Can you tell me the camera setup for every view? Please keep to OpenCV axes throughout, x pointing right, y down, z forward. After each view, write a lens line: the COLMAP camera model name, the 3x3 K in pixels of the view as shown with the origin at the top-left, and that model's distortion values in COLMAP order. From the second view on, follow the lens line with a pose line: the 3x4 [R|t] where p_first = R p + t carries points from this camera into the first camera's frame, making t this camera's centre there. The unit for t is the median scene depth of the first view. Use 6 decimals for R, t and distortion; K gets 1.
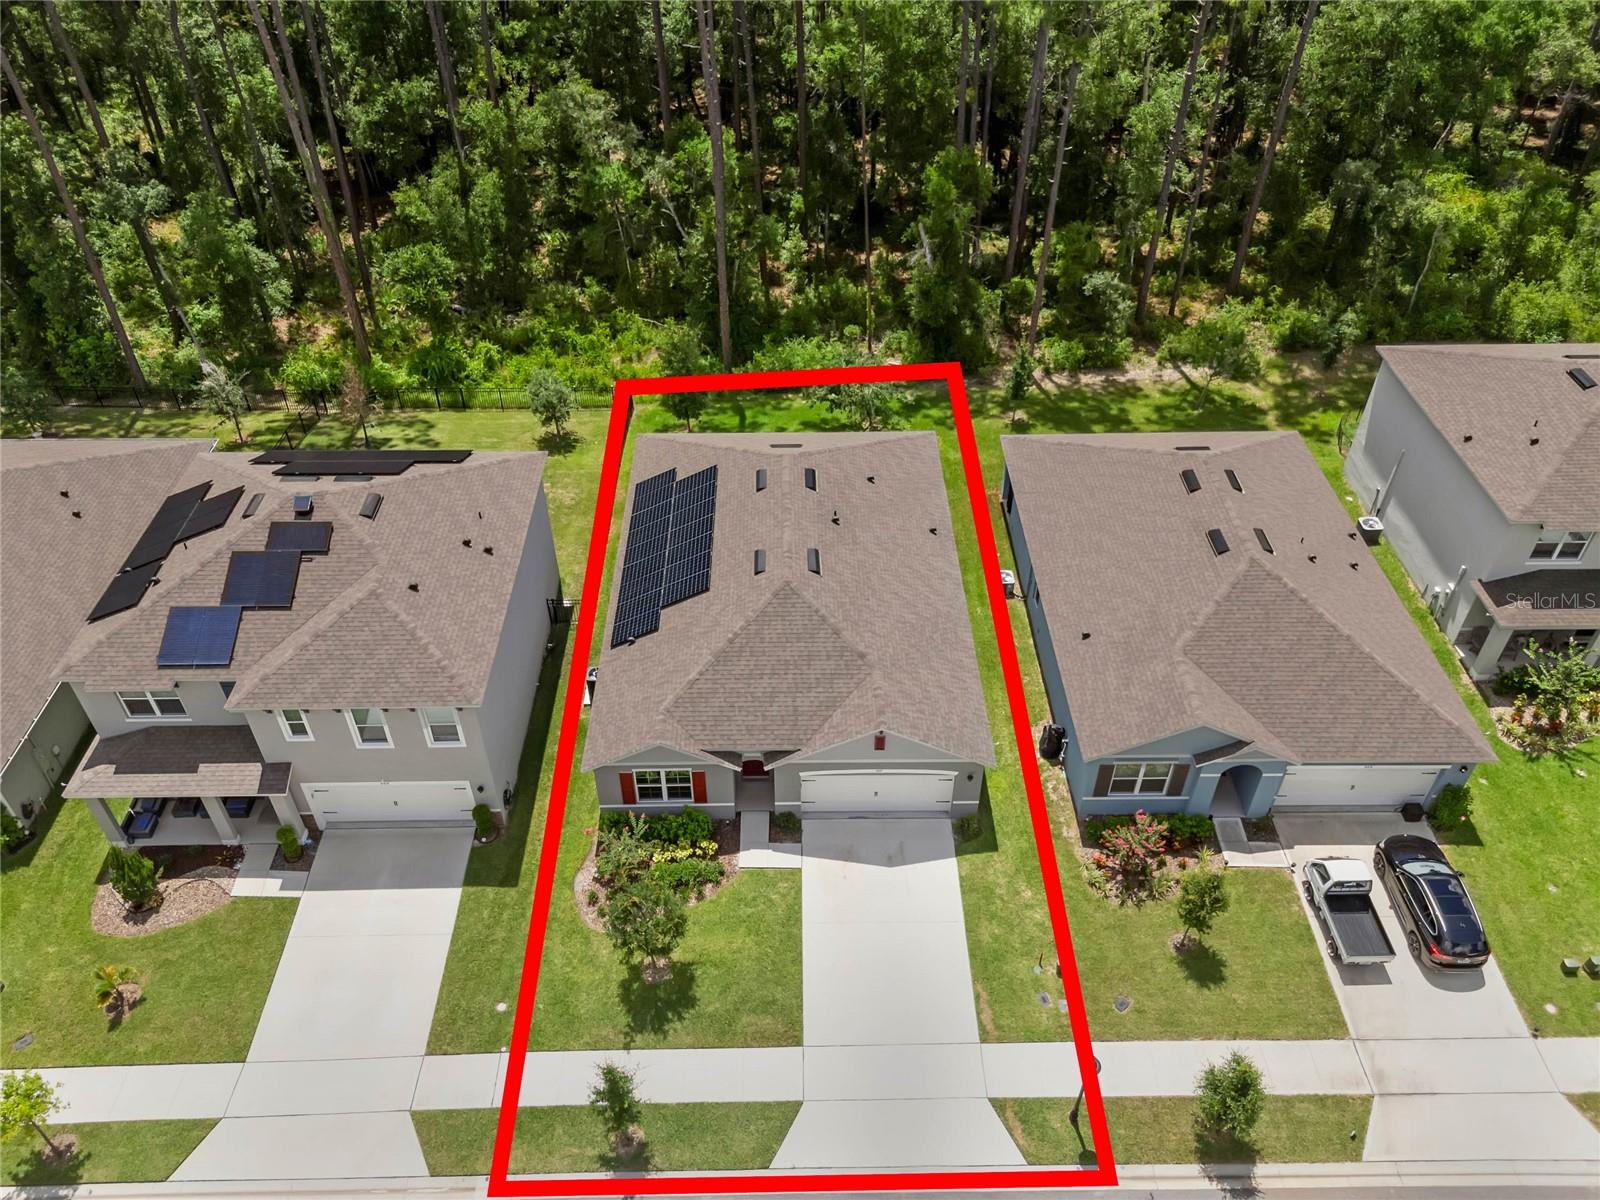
lens RADIAL K [[1174.1, 0, 800.0], [0, 1174.1, 600.0], [0, 0, 1]] dist [0.051263, -0.035867]
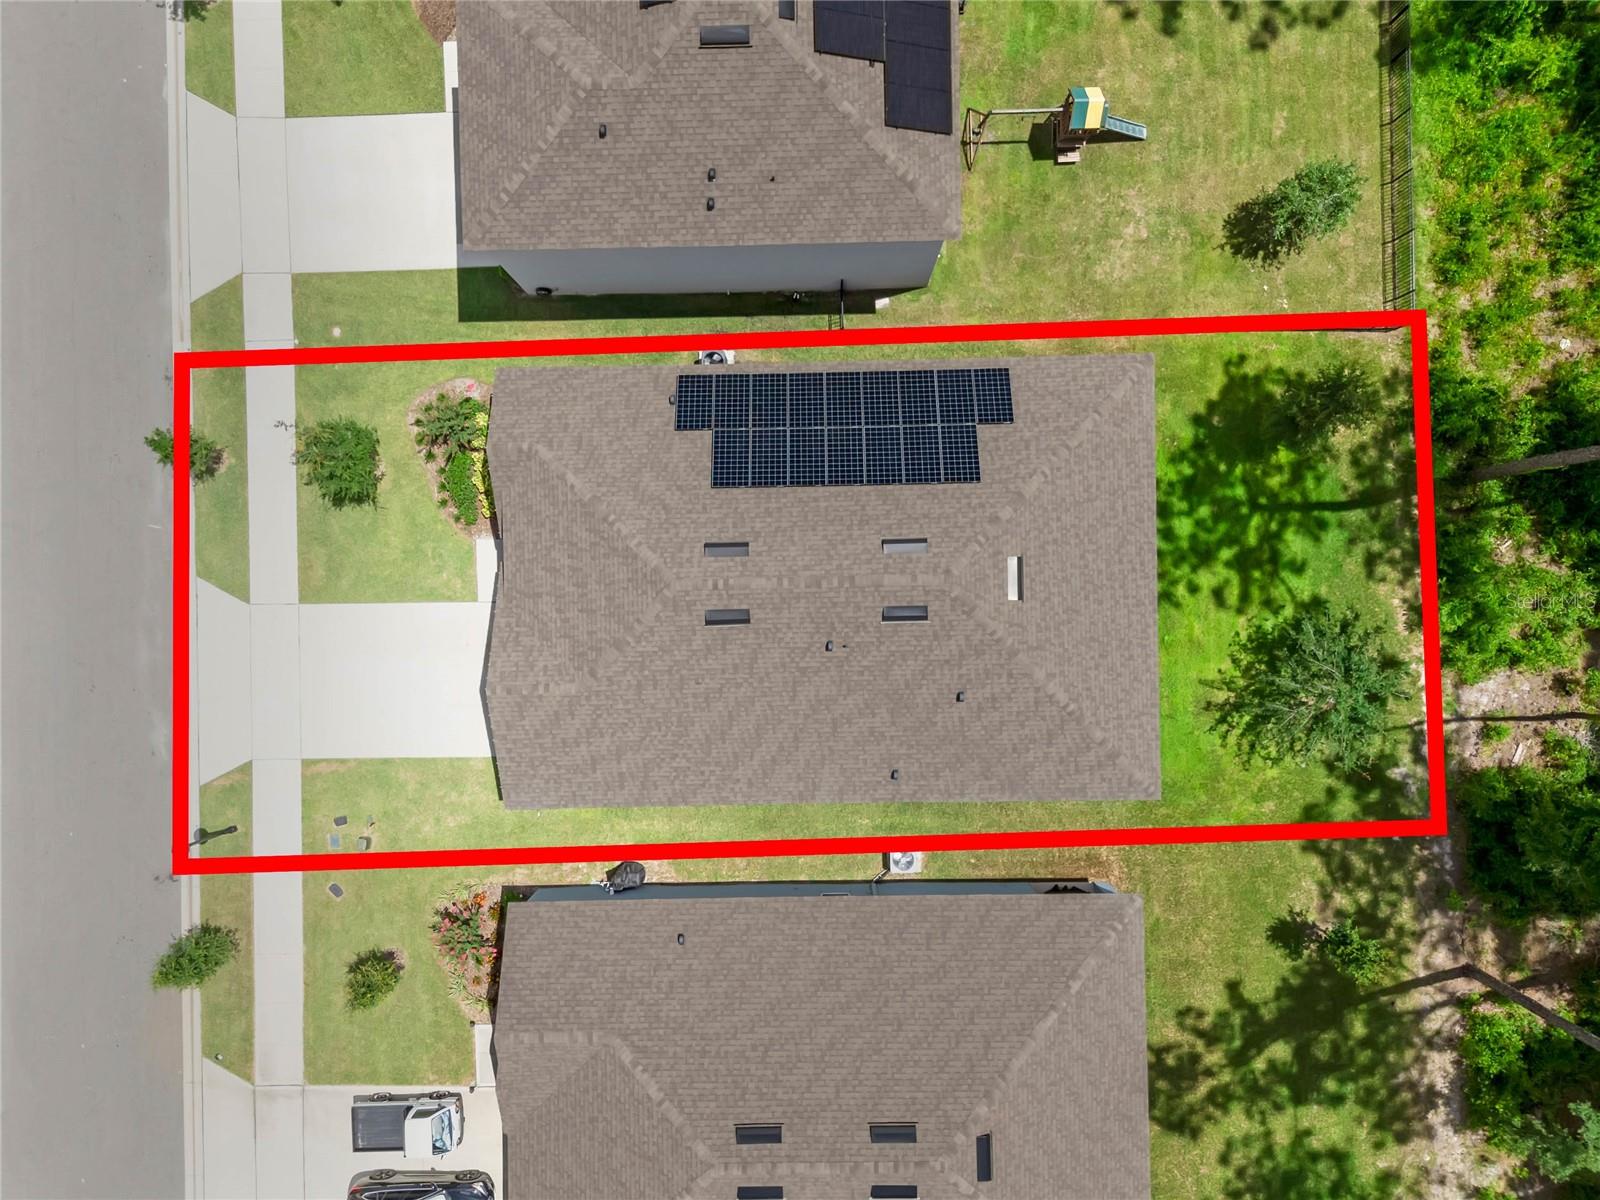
lens RADIAL K [[1174.1, 0, 800.0], [0, 1174.1, 600.0], [0, 0, 1]] dist [0.051263, -0.035867]
pose [[0.004902, 0.999963, 0.007016, -0.005745], [-0.648113, -0.002166, 0.761541, -0.727642], [0.761529, -0.008281, 0.648078, 0.567152]]
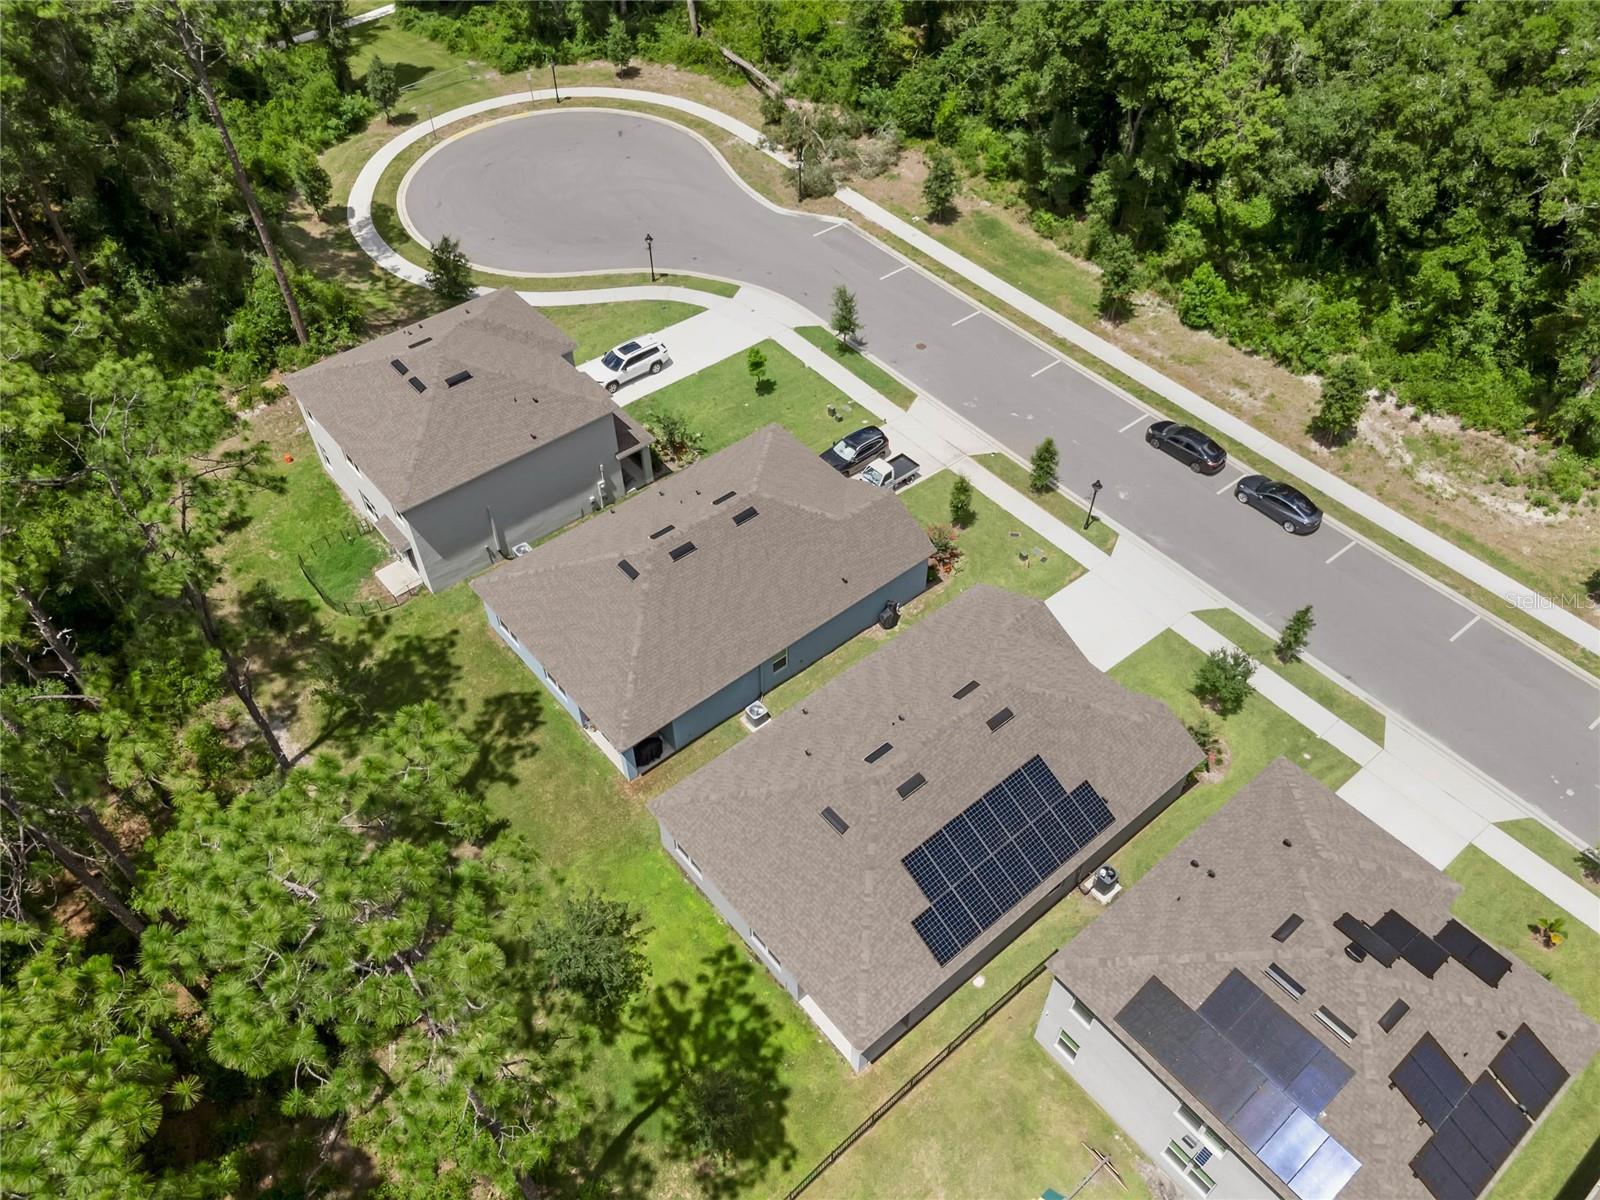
lens RADIAL K [[1174.1, 0, 800.0], [0, 1174.1, 600.0], [0, 0, 1]] dist [0.051263, -0.035867]
pose [[-0.630275, -0.570048, 0.527066, -0.496715], [0.516516, 0.198958, 0.832842, -1.231400], [-0.579624, 0.797158, 0.169041, 0.893565]]
